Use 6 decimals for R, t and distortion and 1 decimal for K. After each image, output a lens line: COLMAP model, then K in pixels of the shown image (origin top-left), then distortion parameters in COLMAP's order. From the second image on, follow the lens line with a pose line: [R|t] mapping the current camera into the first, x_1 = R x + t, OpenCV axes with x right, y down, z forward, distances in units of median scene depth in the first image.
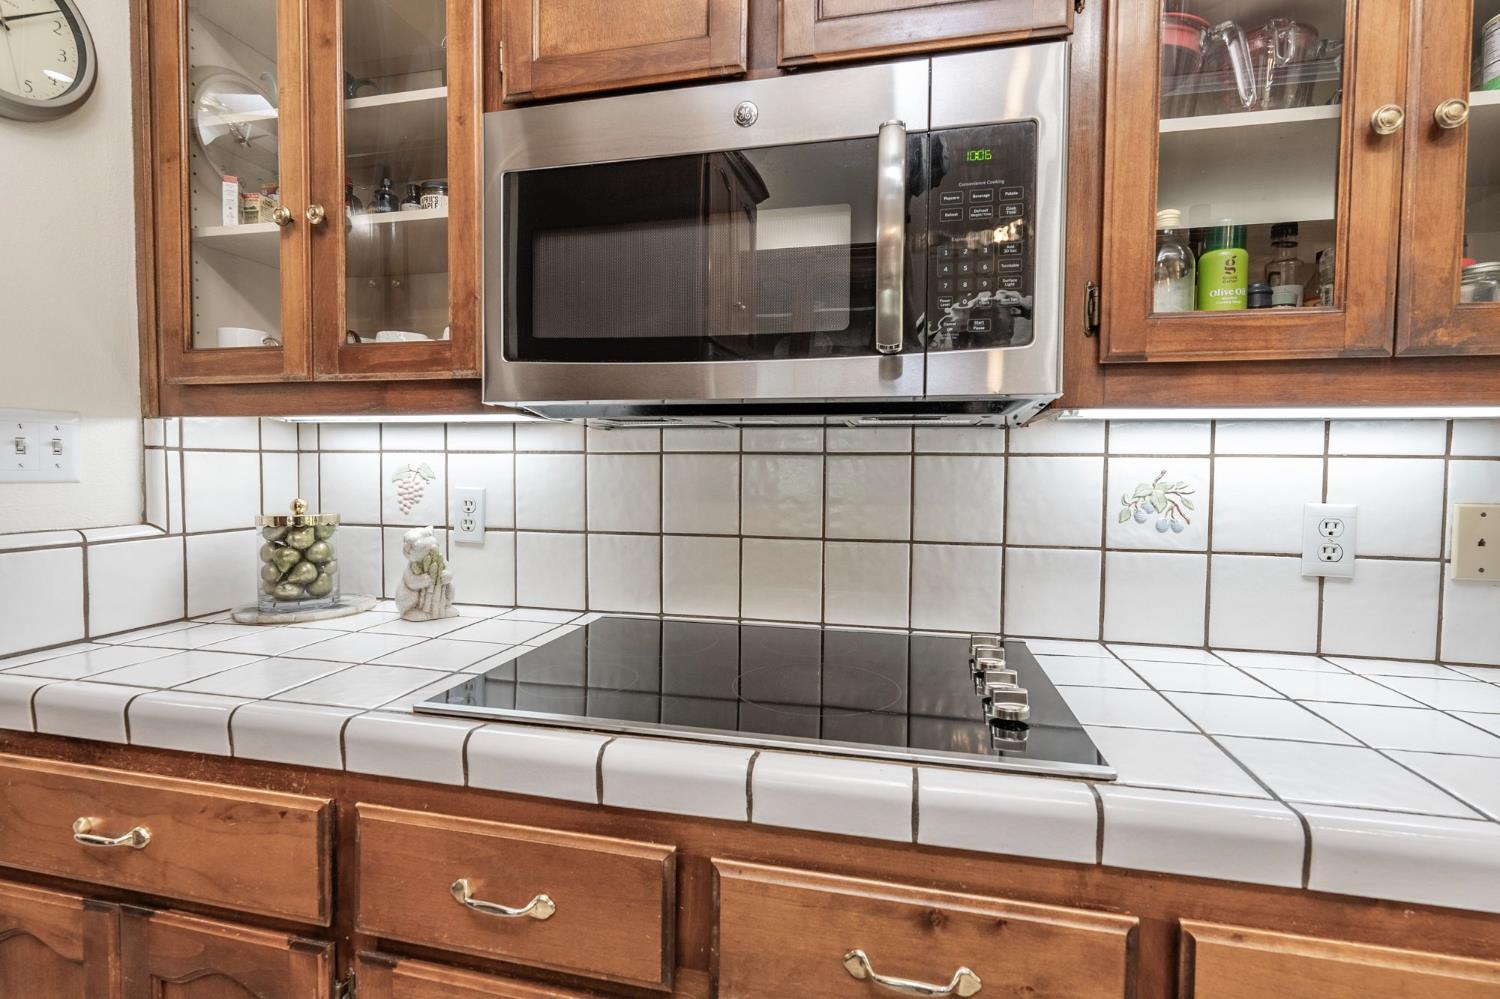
lens RADIAL K [[687.0, 0, 749.1], [0, 687.0, 492.3], [0, 0, 1]] dist [0.000604, 0.000103]
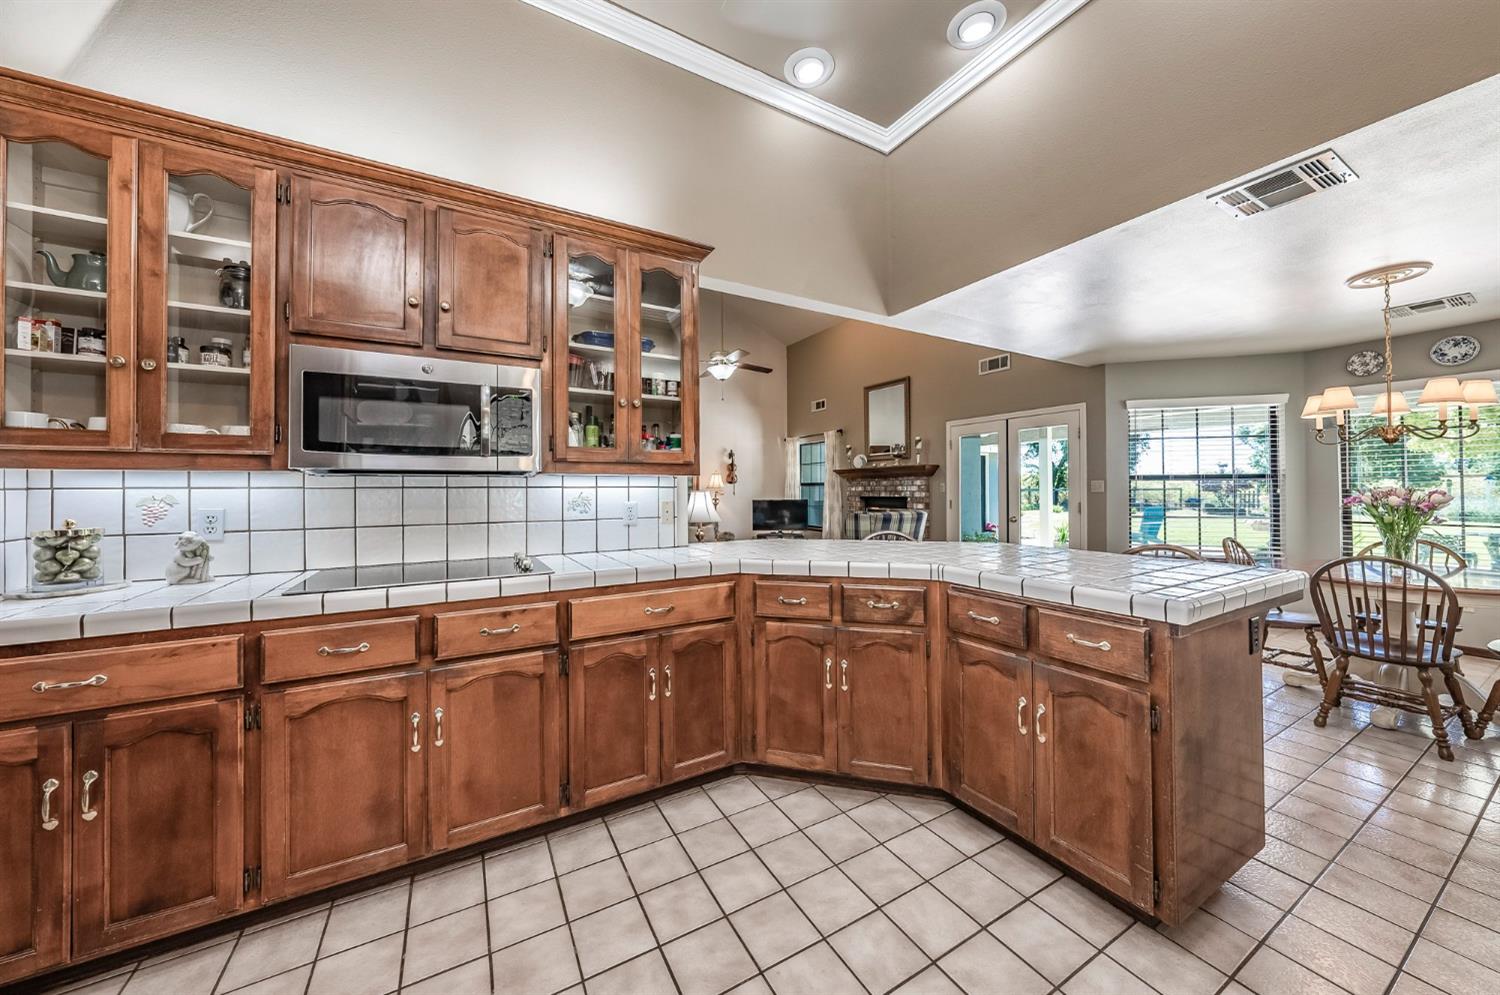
lens RADIAL K [[520.1, 0, 745.2], [0, 520.1, 484.8], [0, 0, 1]] dist [0.000271, 0.000004]
pose [[0.737760, -0.007174, 0.675025, -0.486311], [0.036623, 0.998896, -0.029410, 0.034170], [-0.674069, 0.046419, 0.737208, -1.427258]]
